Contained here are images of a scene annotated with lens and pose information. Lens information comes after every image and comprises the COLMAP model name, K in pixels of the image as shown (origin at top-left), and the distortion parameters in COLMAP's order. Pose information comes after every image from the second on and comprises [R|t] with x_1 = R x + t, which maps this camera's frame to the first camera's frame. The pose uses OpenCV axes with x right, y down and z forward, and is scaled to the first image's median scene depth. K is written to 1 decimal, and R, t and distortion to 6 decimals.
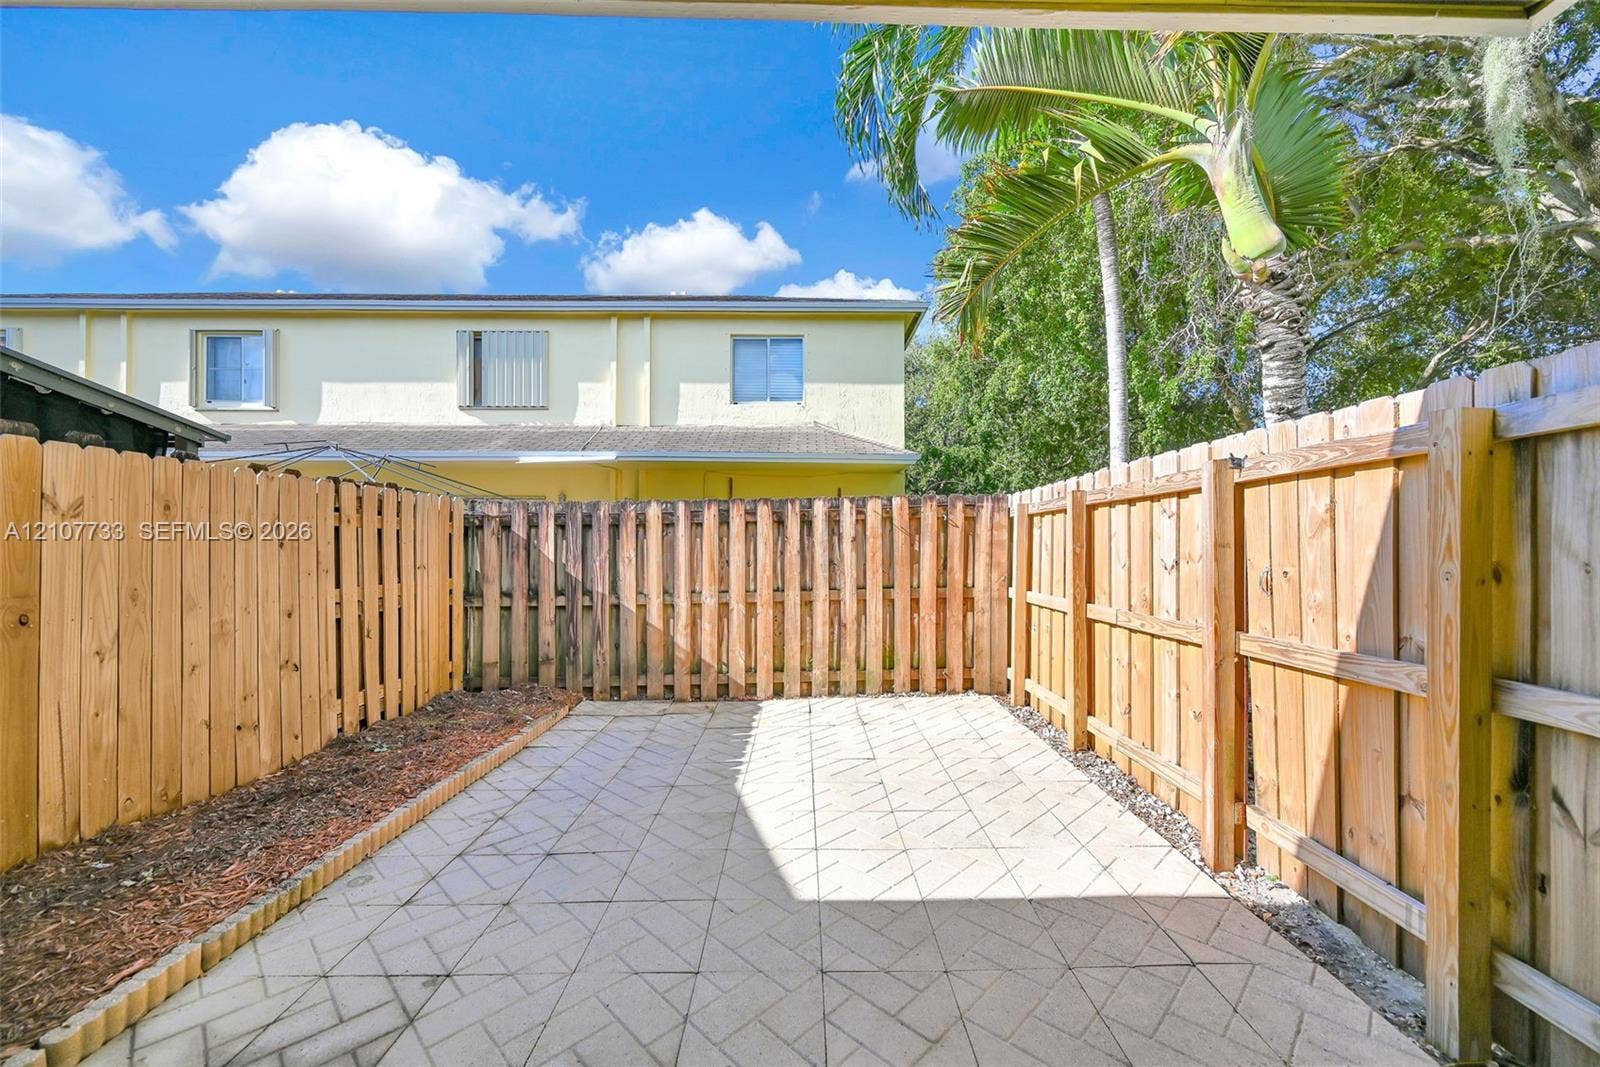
lens RADIAL K [[629.4, 0, 805.7], [0, 629.4, 539.8], [0, 0, 1]] dist [-0.000722, 0.000147]
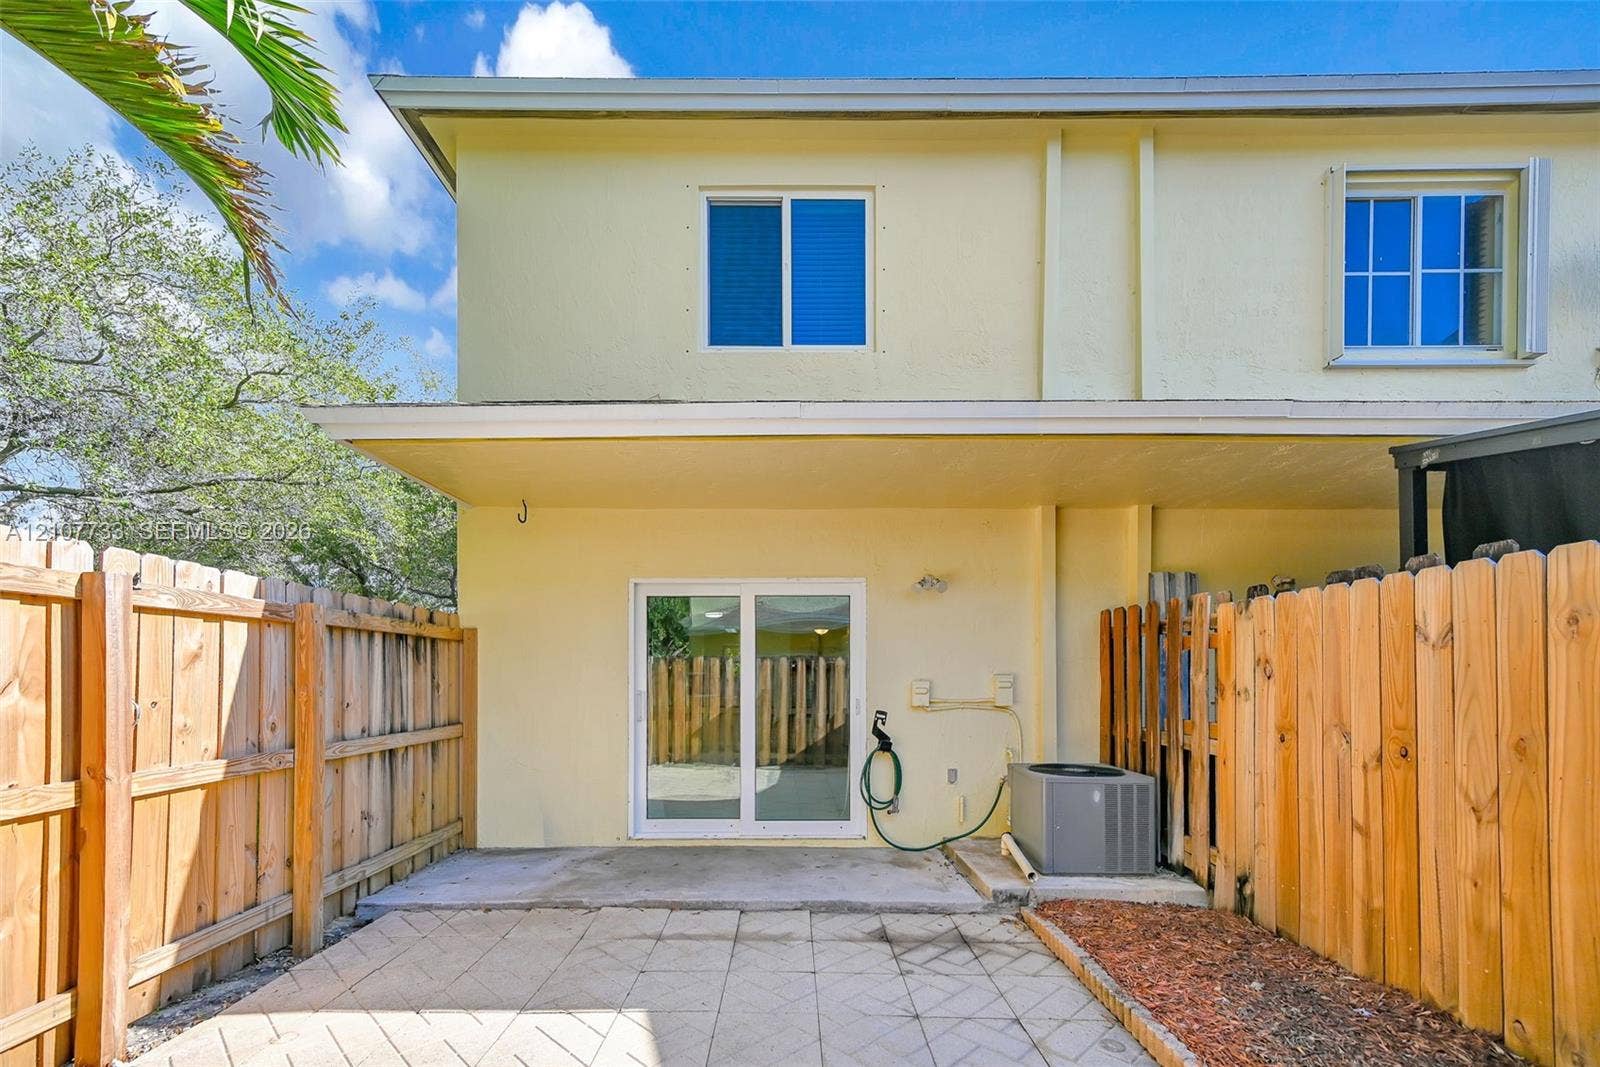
lens RADIAL K [[672.3, 0, 794.1], [0, 672.3, 674.6], [0, 0, 1]] dist [0.019457, -0.000123]
pose [[-0.999997, -0.001985, 0.001149, -0.111627], [-0.002005, 0.999841, -0.017743, 0.010314], [-0.001114, -0.017746, -0.999842, 0.905035]]
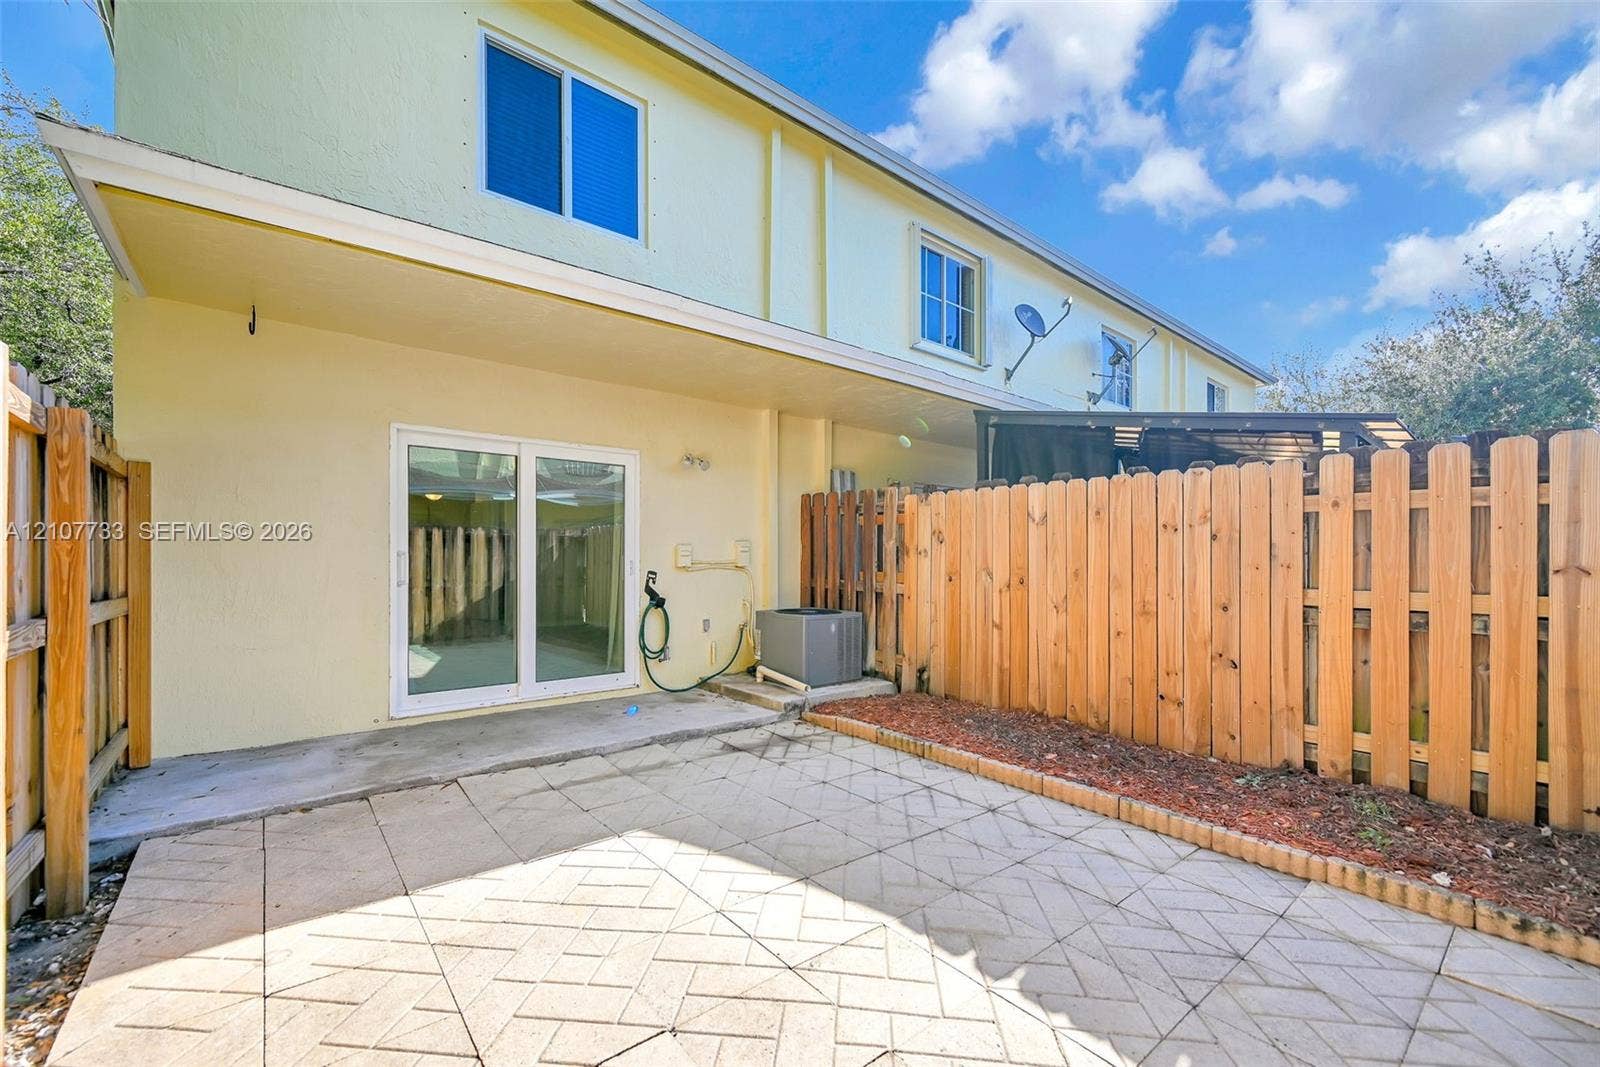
lens RADIAL K [[655.5, 0, 796.1], [0, 655.5, 558.0], [0, 0, 1]] dist [0.000690, 0.000109]
pose [[-0.775413, -0.003368, -0.631446, 0.226040], [0.002291, 0.999964, -0.008147, 0.031354], [0.631451, -0.007764, -0.775377, 0.902585]]
